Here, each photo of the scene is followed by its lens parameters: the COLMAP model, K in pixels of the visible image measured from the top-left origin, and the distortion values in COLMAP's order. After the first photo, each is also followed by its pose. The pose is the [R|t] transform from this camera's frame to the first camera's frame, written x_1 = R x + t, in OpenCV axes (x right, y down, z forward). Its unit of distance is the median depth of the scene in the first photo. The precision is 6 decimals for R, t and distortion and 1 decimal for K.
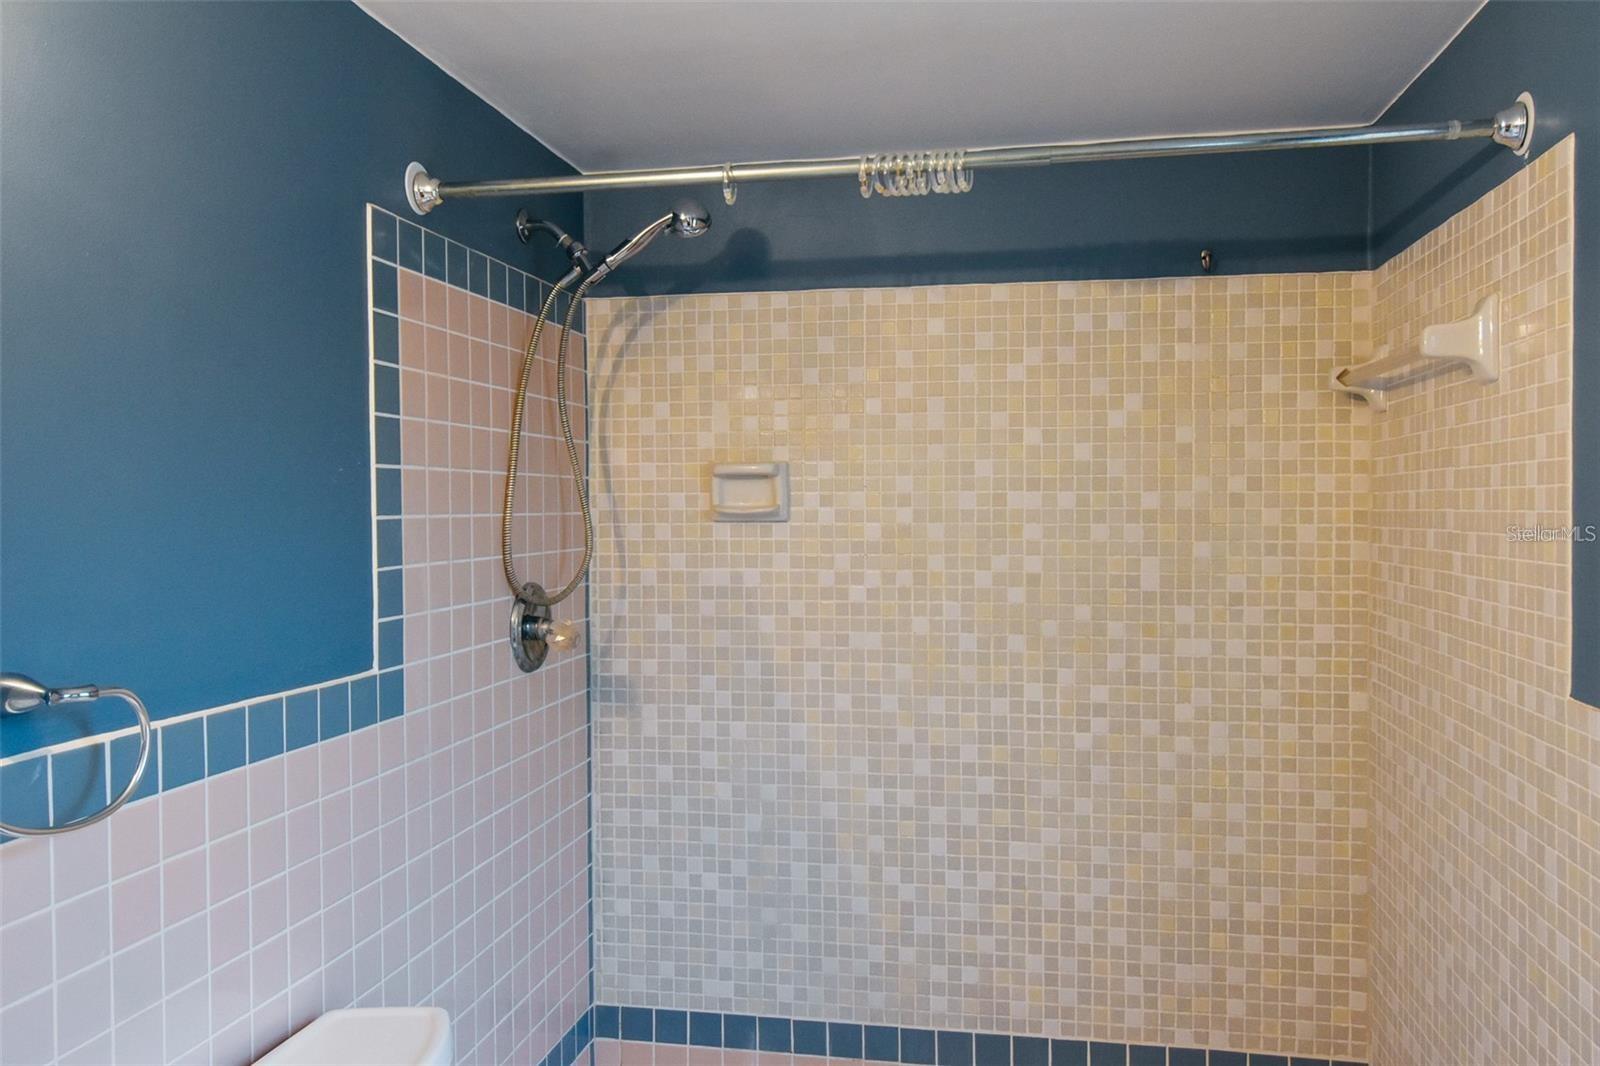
lens RADIAL K [[1230.7, 0, 796.3], [0, 1230.7, 516.4], [0, 0, 1]] dist [0.039422, -0.057139]
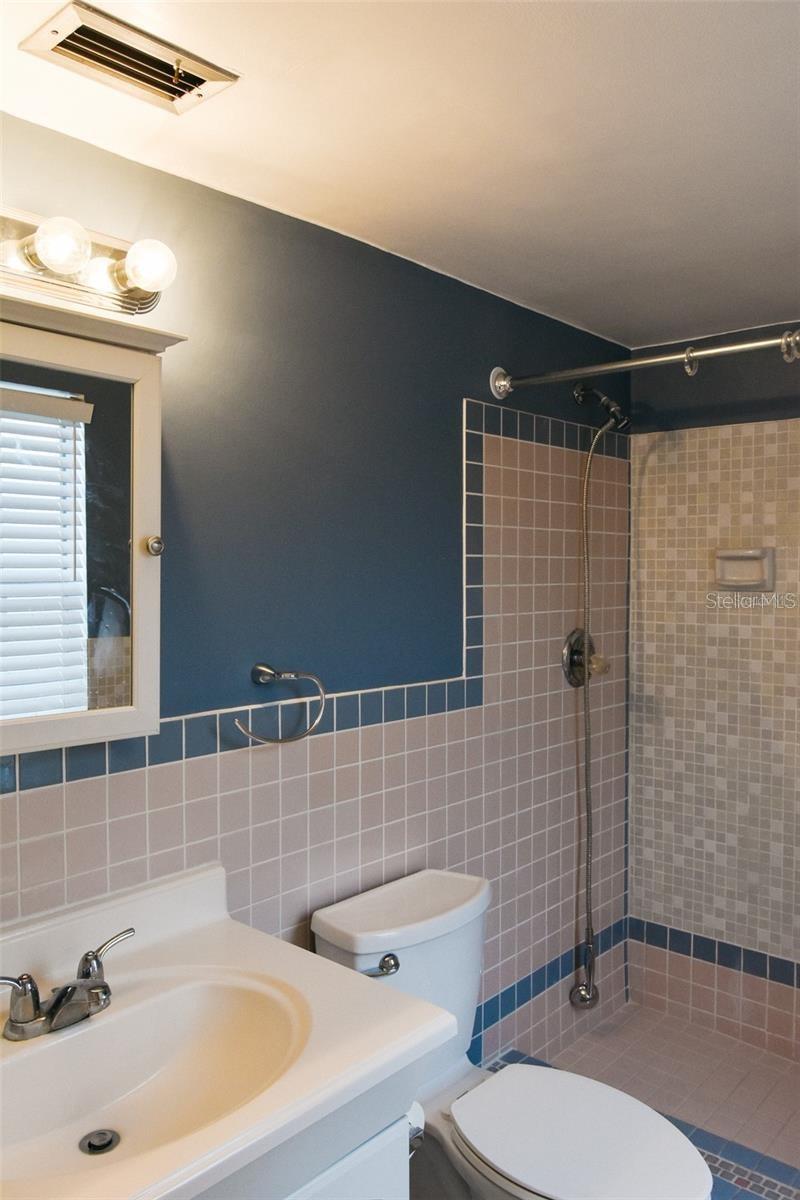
lens RADIAL K [[923.0, 0, 378.0], [0, 923.0, 600.3], [0, 0, 1]] dist [0.039422, -0.057139]
pose [[0.857147, 0.027109, -0.514359, 0.143916], [-0.012765, 0.999425, 0.031402, -0.012700], [0.514914, -0.020350, 0.857000, -0.096163]]
